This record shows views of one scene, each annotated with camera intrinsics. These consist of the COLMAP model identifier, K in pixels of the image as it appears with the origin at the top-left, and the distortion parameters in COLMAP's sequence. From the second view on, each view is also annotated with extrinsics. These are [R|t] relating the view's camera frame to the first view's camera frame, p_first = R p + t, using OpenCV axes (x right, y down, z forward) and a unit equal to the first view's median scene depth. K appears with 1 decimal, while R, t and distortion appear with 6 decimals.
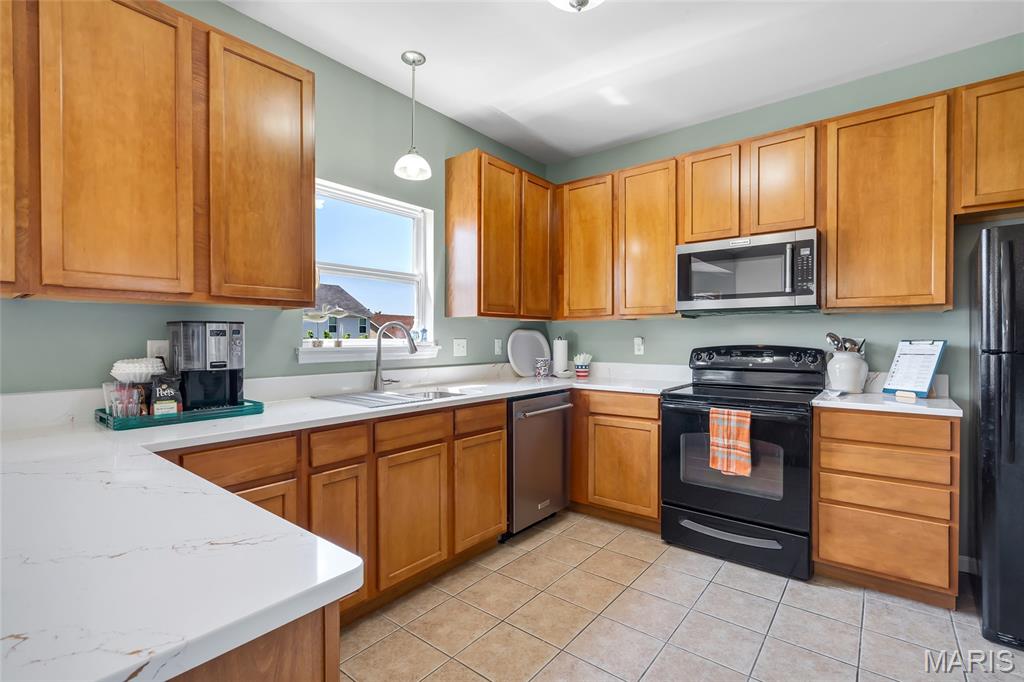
lens RADIAL K [[467.7, 0, 512.0], [0, 467.7, 341.0], [0, 0, 1]] dist [0.000323, 0.000108]
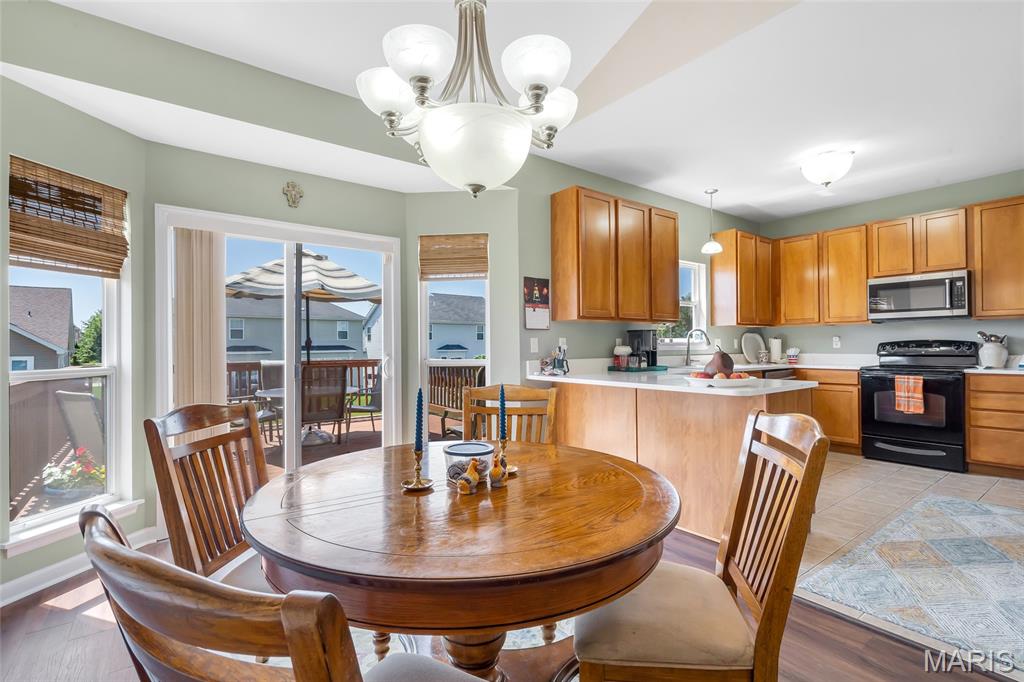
lens RADIAL K [[476.1, 0, 515.6], [0, 476.1, 341.6], [0, 0, 1]] dist [0.003380, 0.000533]
pose [[0.970753, -0.010107, -0.239866, -0.495846], [0.006816, 0.999871, -0.014547, 0.031968], [0.239982, 0.012486, 0.970697, -1.012880]]
